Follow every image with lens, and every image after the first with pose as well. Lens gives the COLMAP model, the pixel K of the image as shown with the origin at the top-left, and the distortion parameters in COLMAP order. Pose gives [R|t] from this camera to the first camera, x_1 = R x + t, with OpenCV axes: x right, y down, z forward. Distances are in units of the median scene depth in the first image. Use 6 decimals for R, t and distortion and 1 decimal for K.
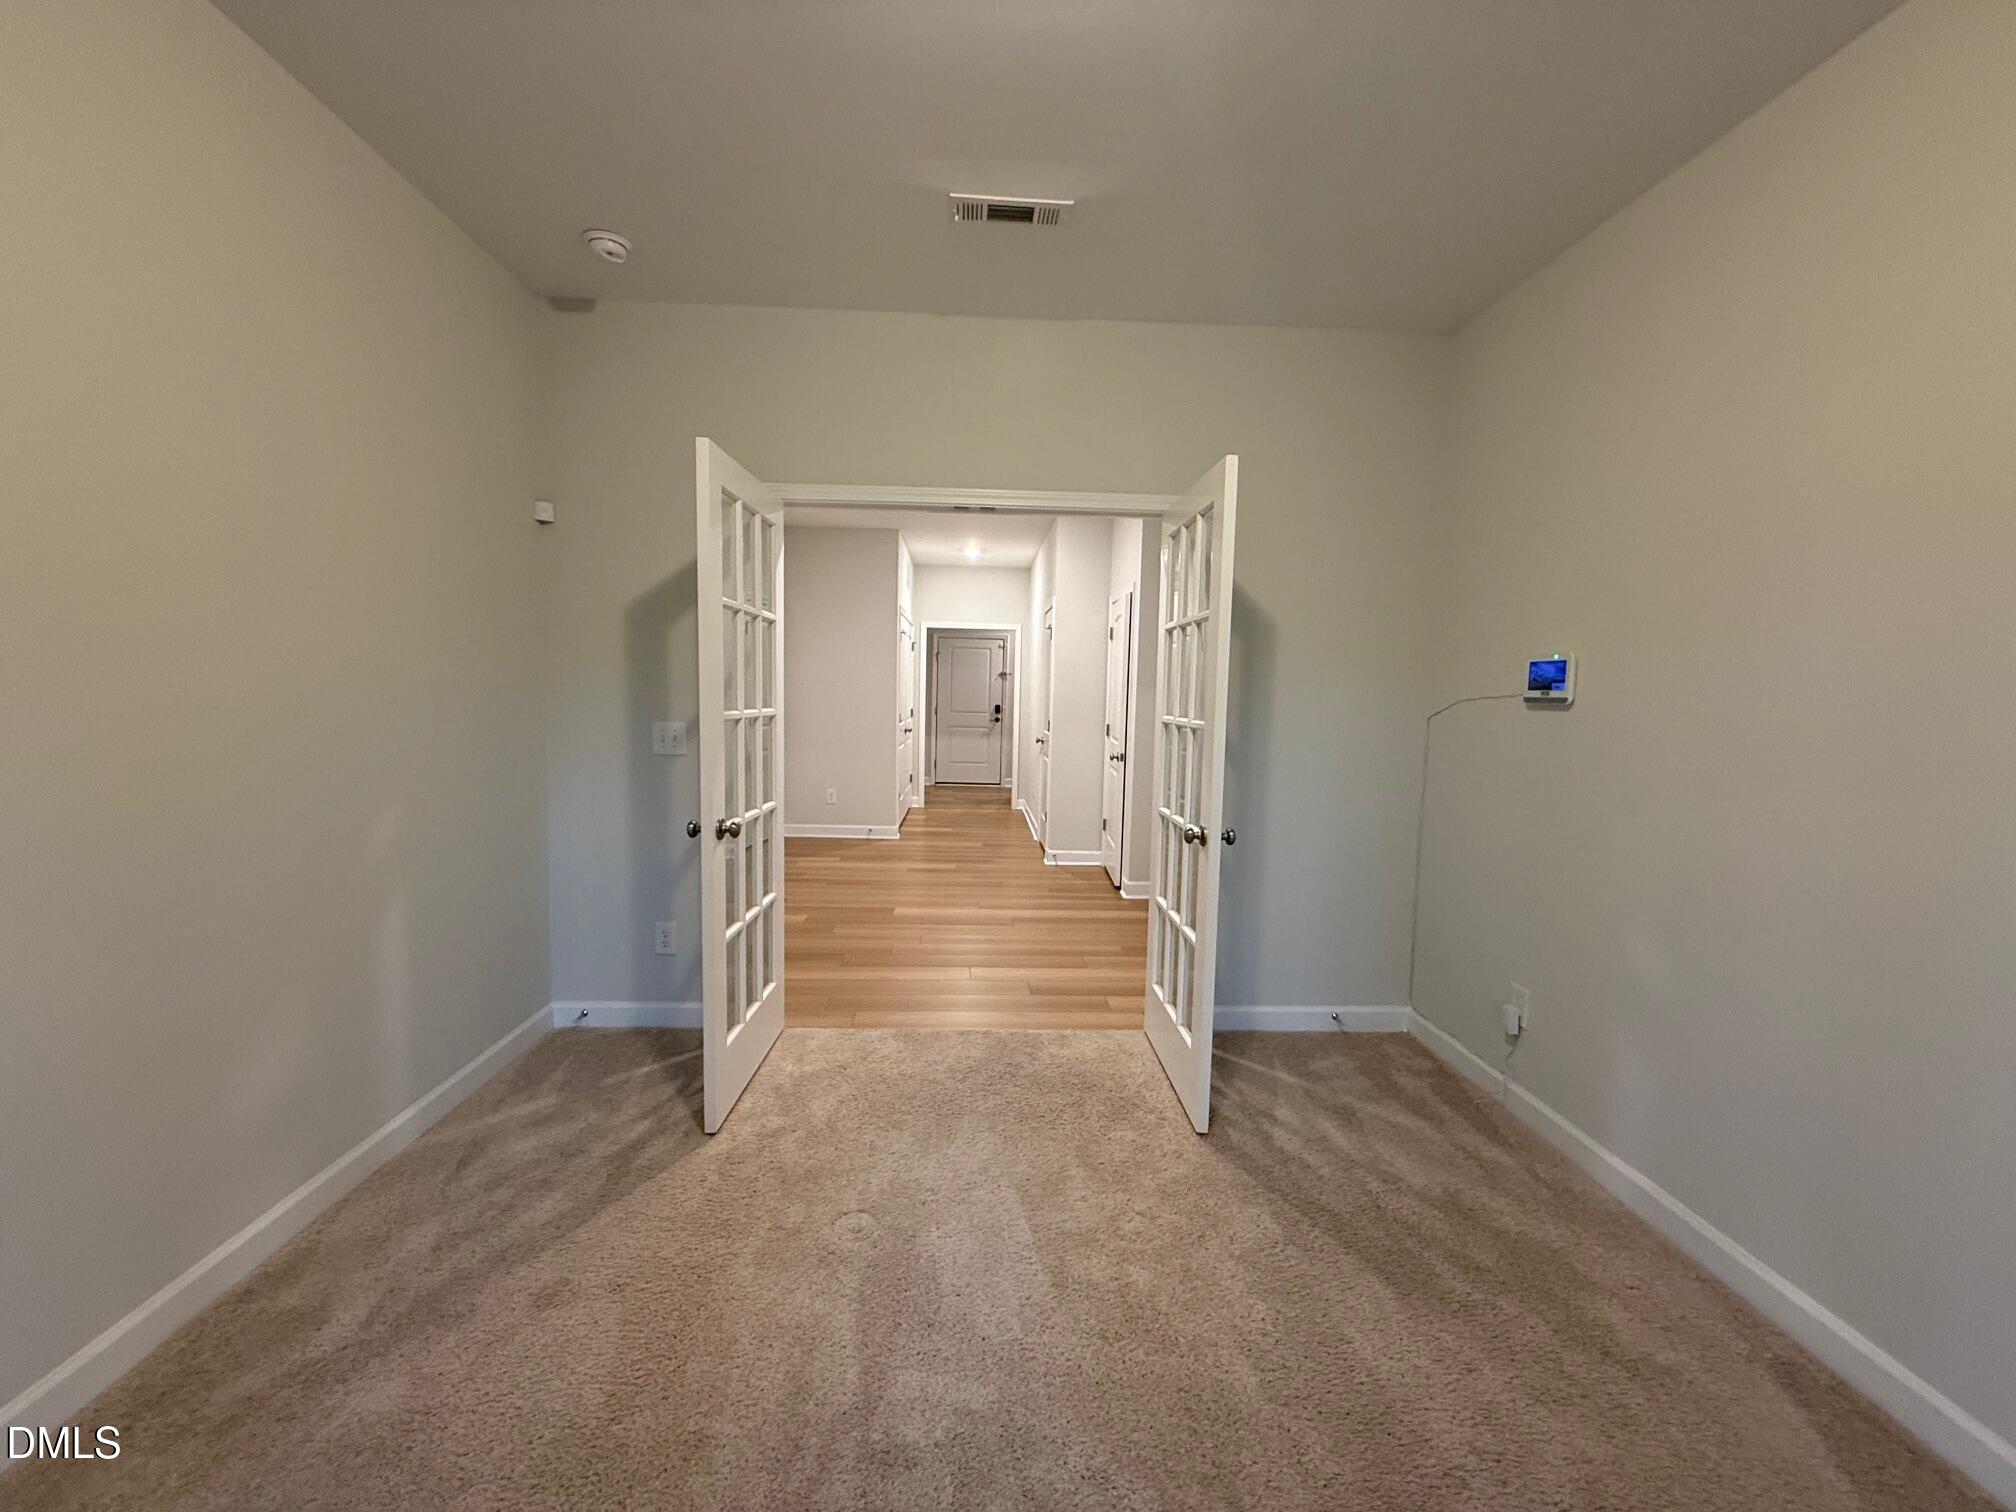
lens RADIAL K [[800.7, 0, 997.6], [0, 800.7, 754.7], [0, 0, 1]] dist [0.001204, -0.000168]
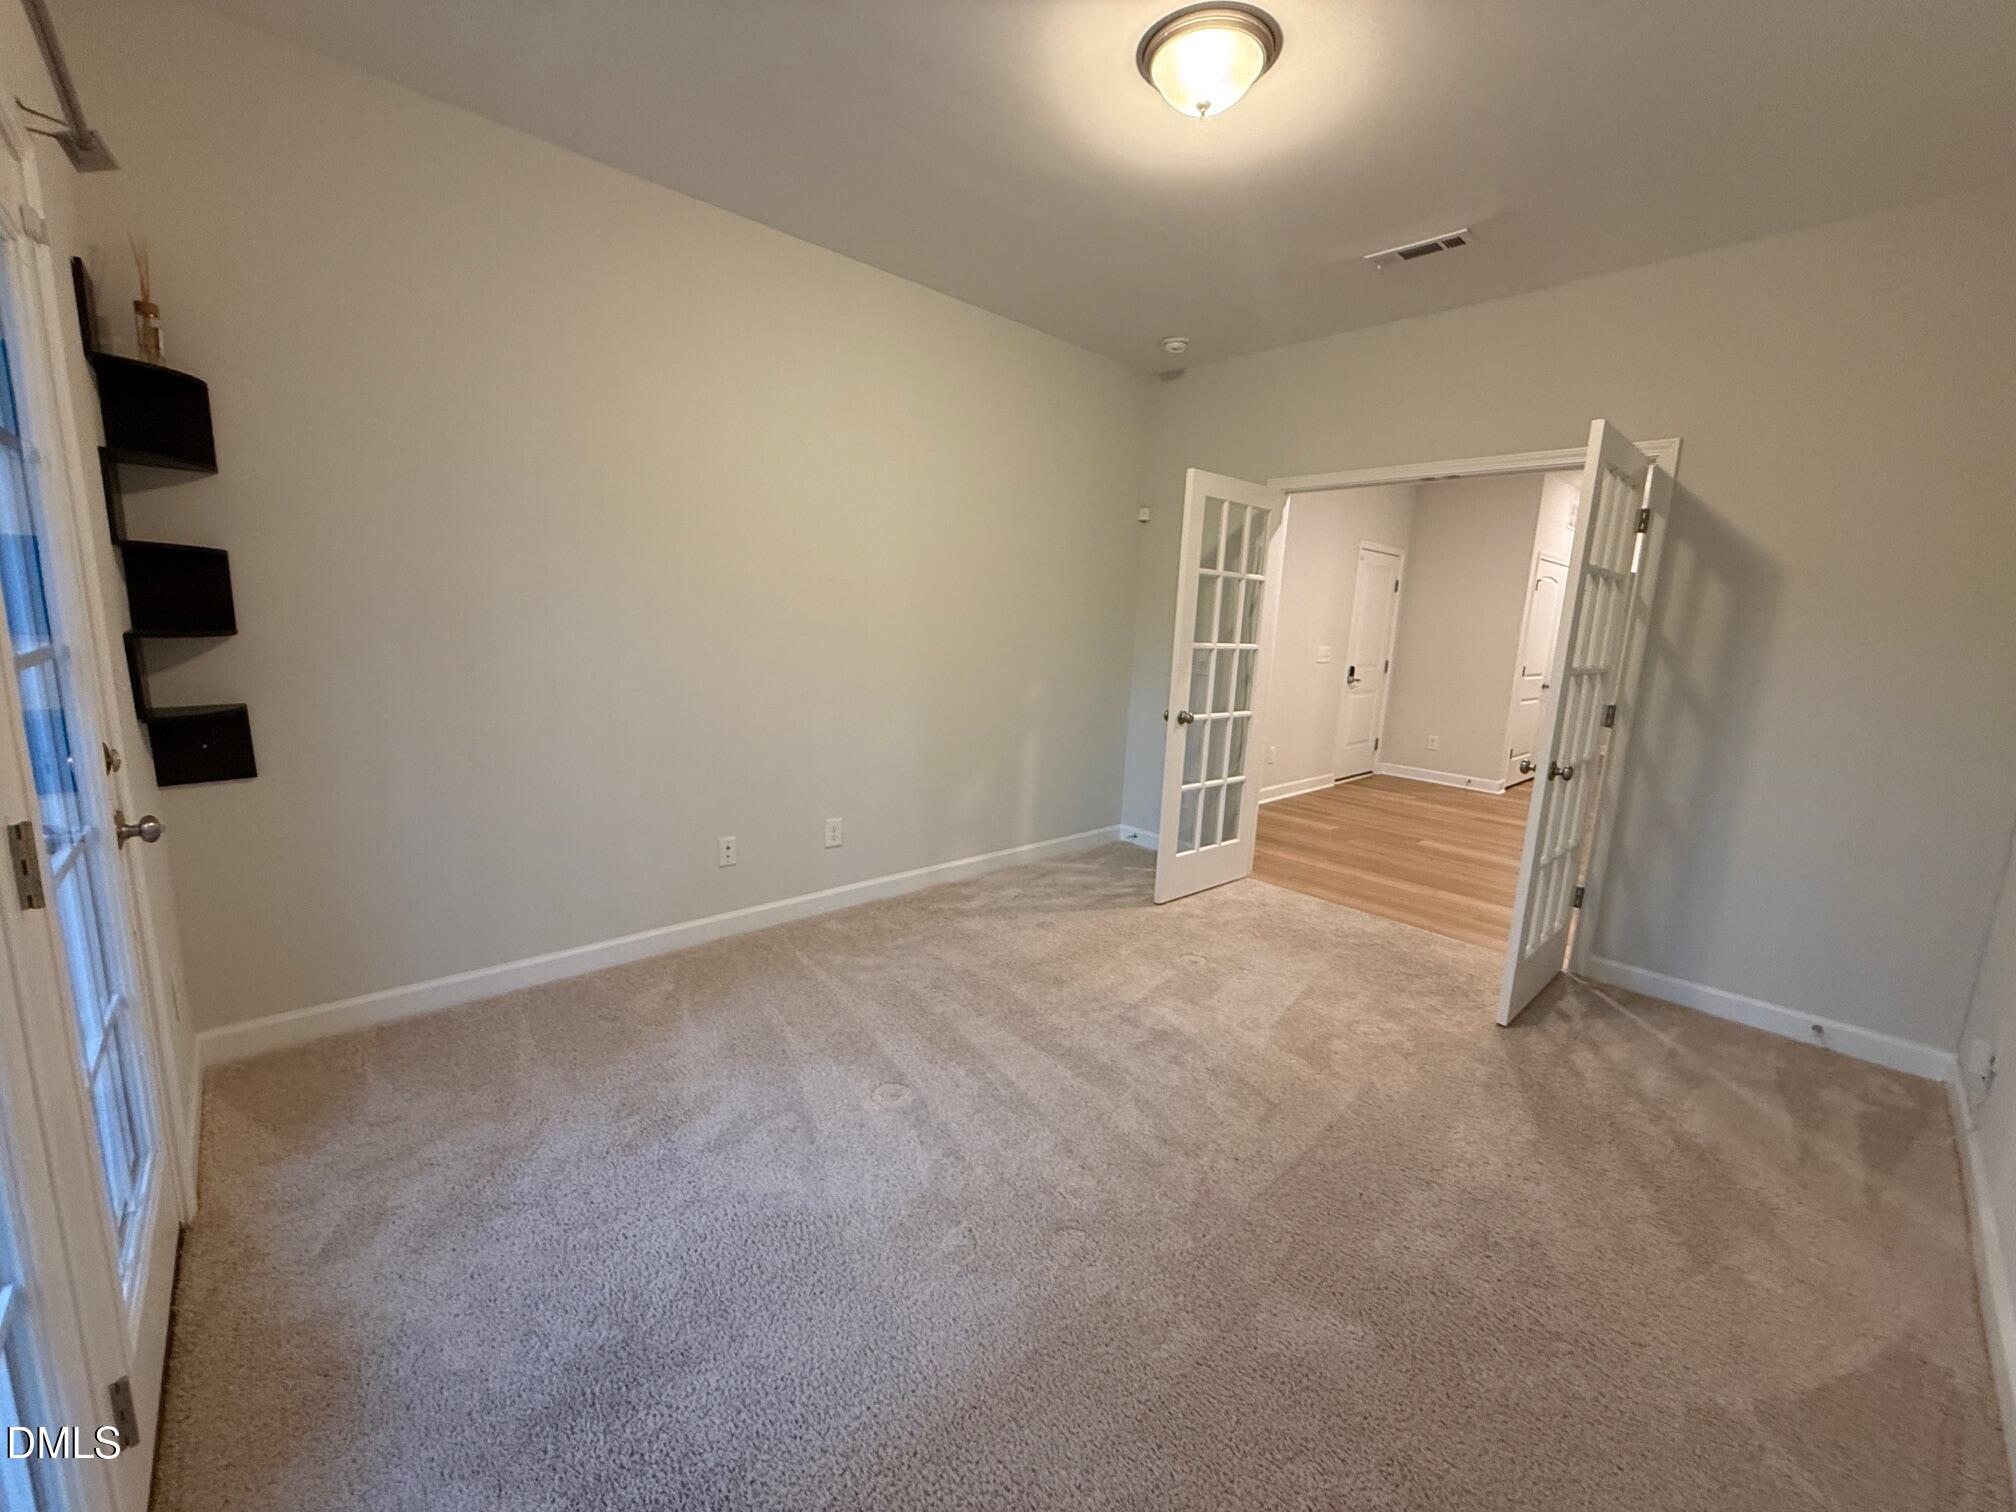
lens RADIAL K [[800.7, 0, 1009.1], [0, 800.7, 755.9], [0, 0, 1]] dist [0.001204, -0.000168]
pose [[0.656549, 0.137548, -0.741636, 0.617536], [-0.091960, 0.990495, 0.102294, 0.038425], [0.748657, 0.001040, 0.662957, -0.307204]]
